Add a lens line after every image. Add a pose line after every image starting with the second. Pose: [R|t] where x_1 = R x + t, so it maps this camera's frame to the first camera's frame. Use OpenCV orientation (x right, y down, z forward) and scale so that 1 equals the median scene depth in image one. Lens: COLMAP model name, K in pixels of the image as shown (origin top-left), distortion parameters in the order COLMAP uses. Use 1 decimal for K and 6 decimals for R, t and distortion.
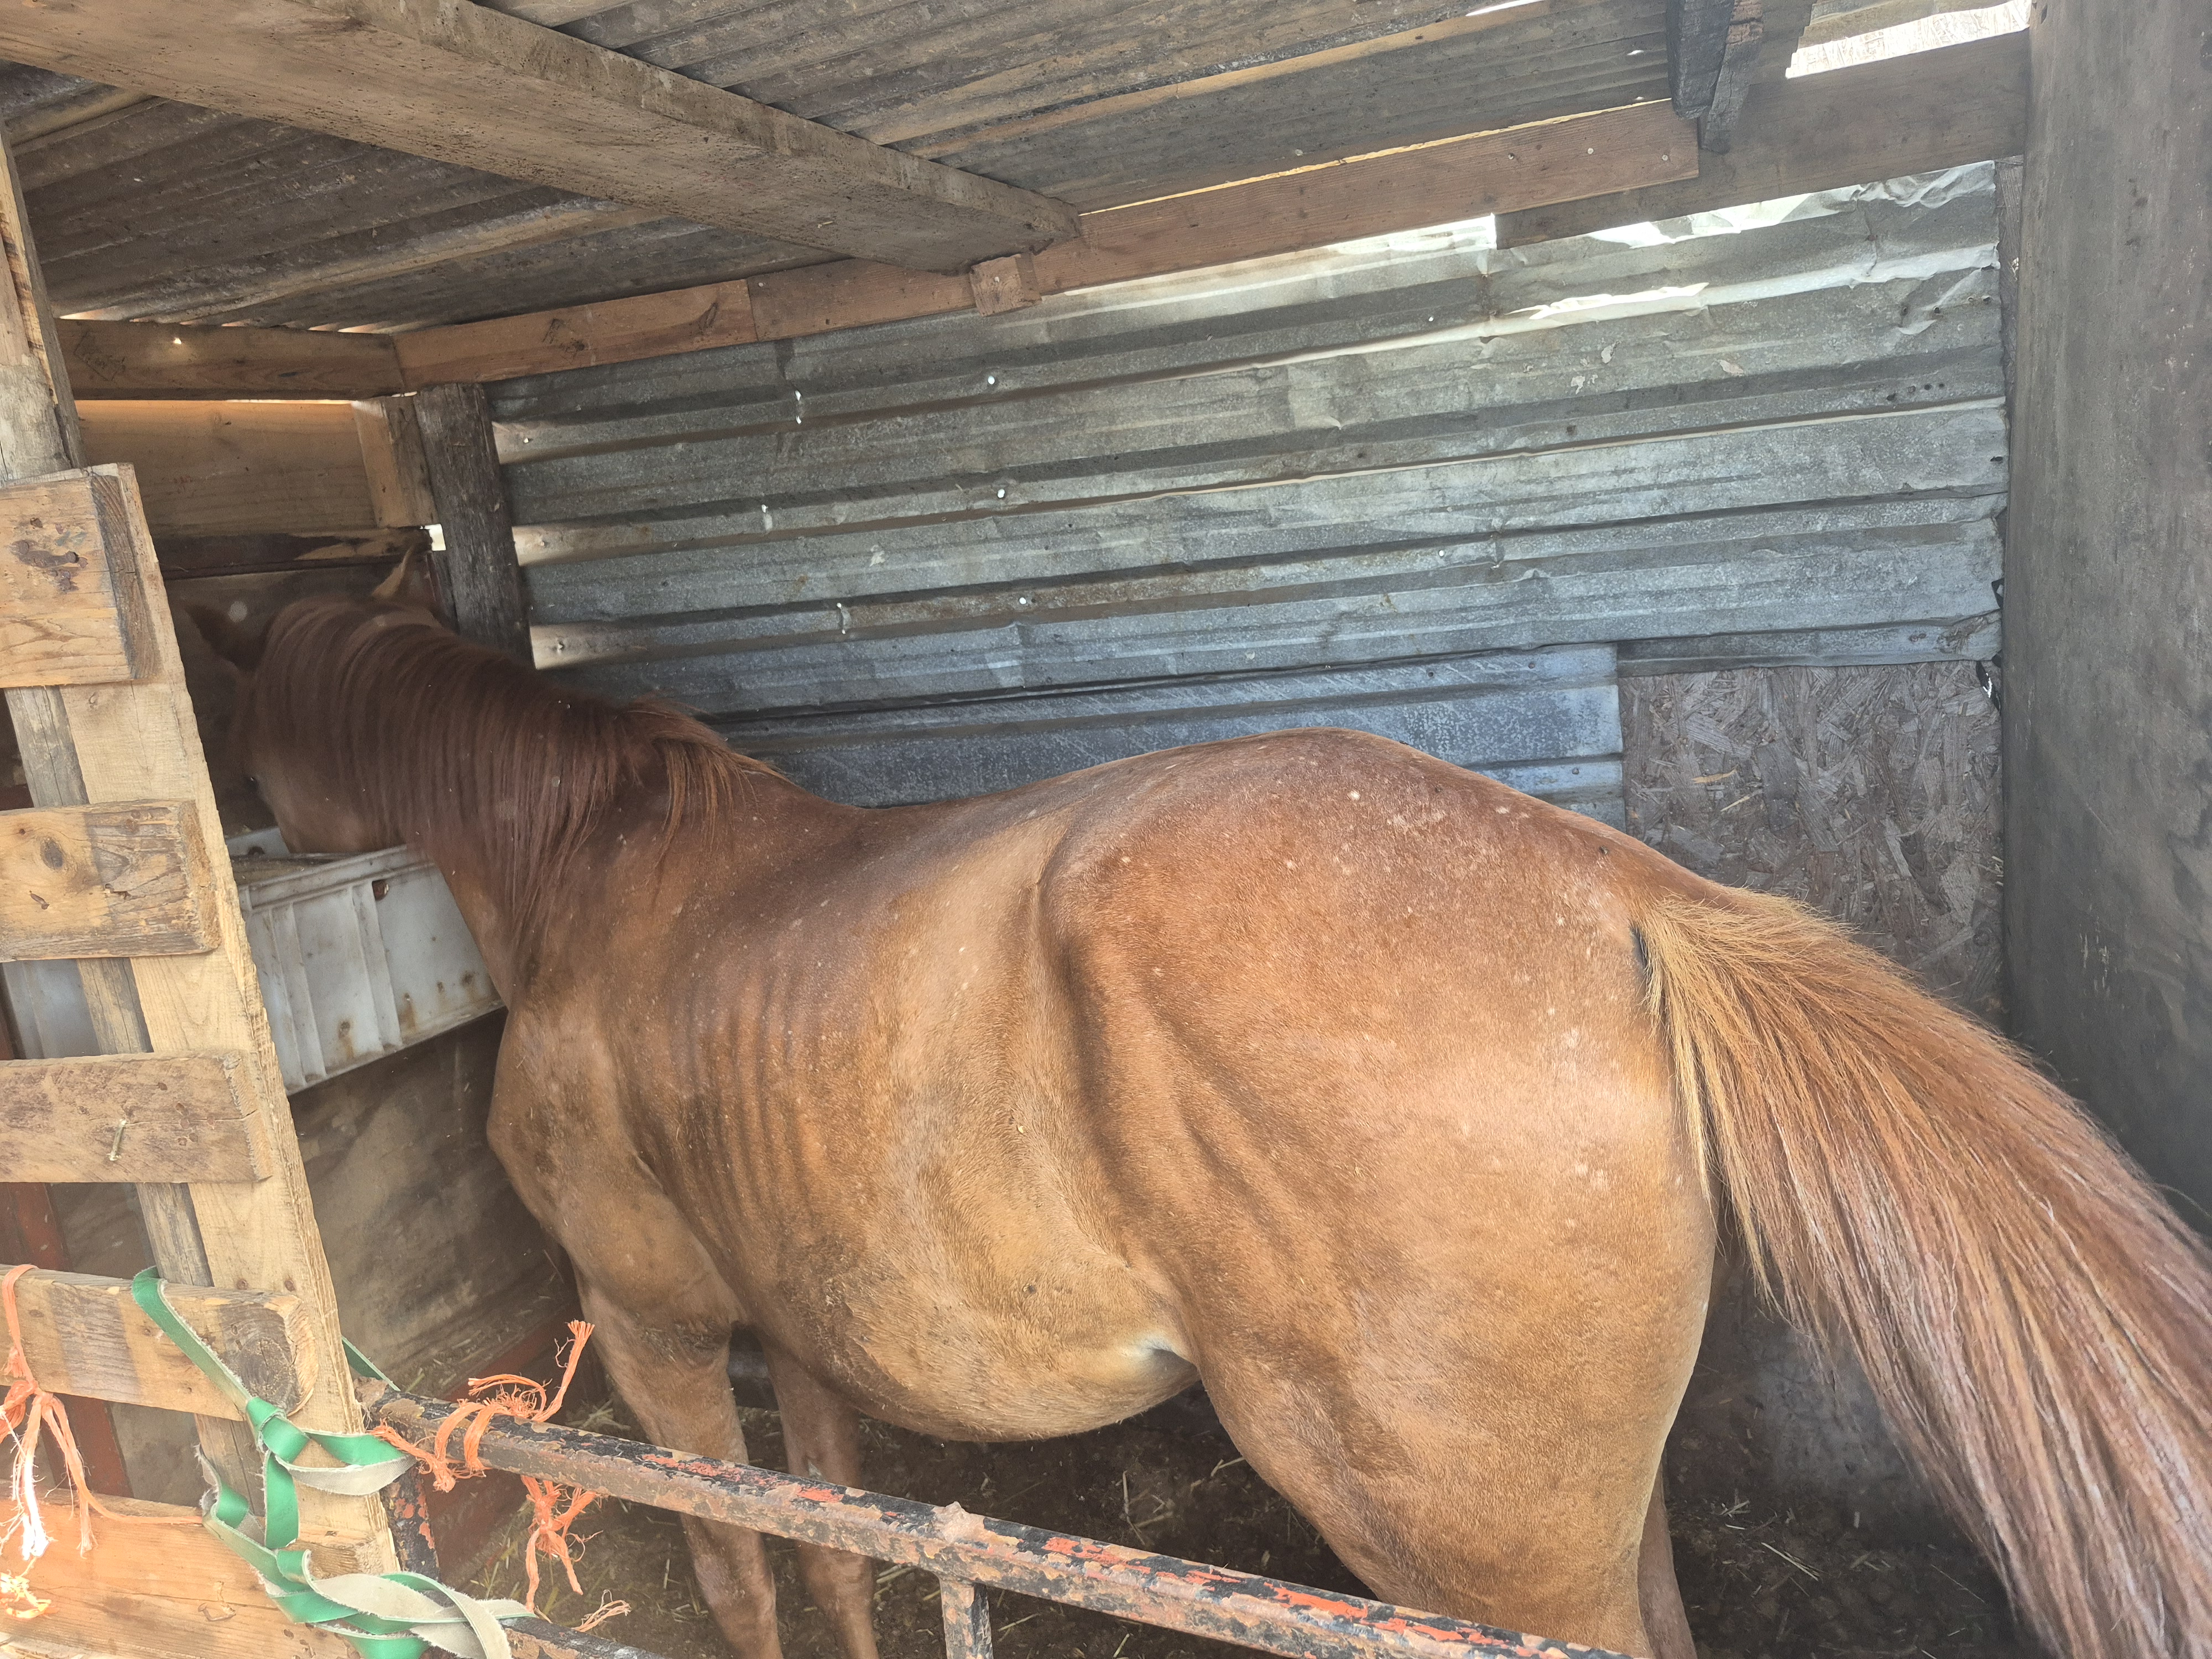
lens RADIAL K [[1508.0, 0, 1093.0], [0, 1508.0, 799.7], [0, 0, 1]] dist [0.158607, -0.246081]
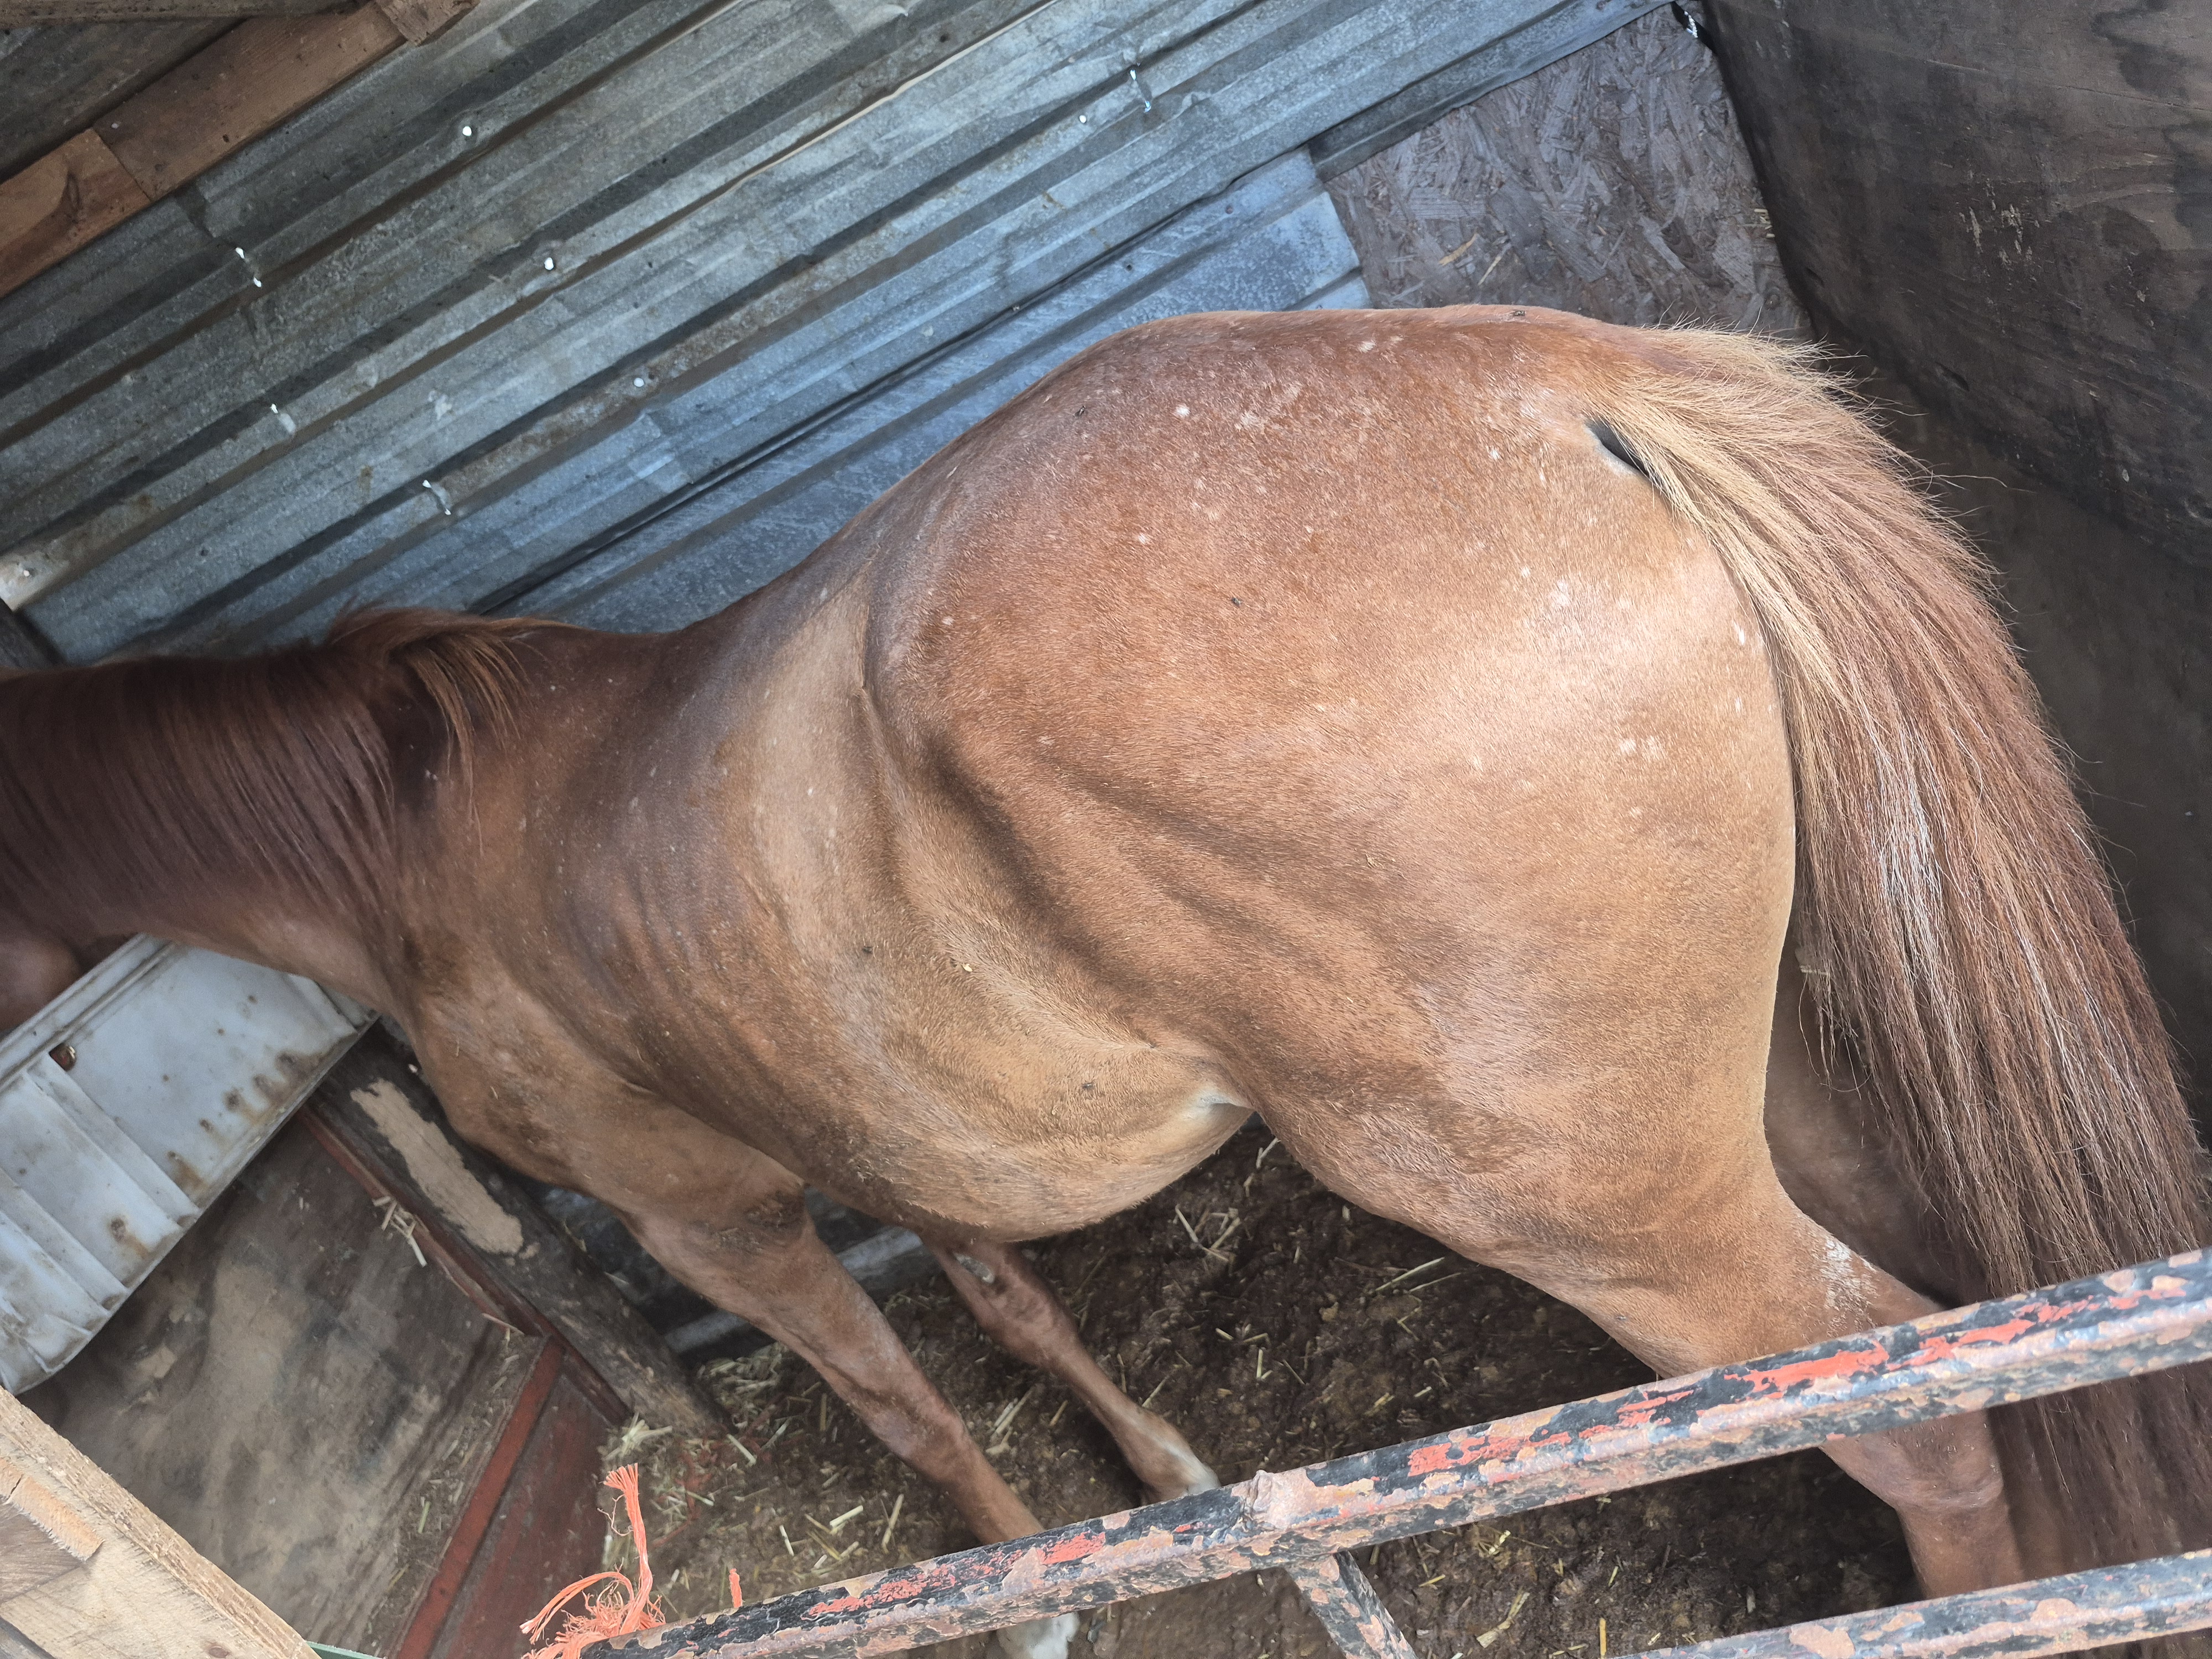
lens RADIAL K [[1555.9, 0, 1105.7], [0, 1555.9, 818.9], [0, 0, 1]] dist [0.070682, -0.088573]
pose [[0.887458, -0.443324, 0.126022, -0.036681], [0.413017, 0.886319, 0.209418, 0.001765], [-0.204536, -0.133800, 0.969671, 0.116531]]
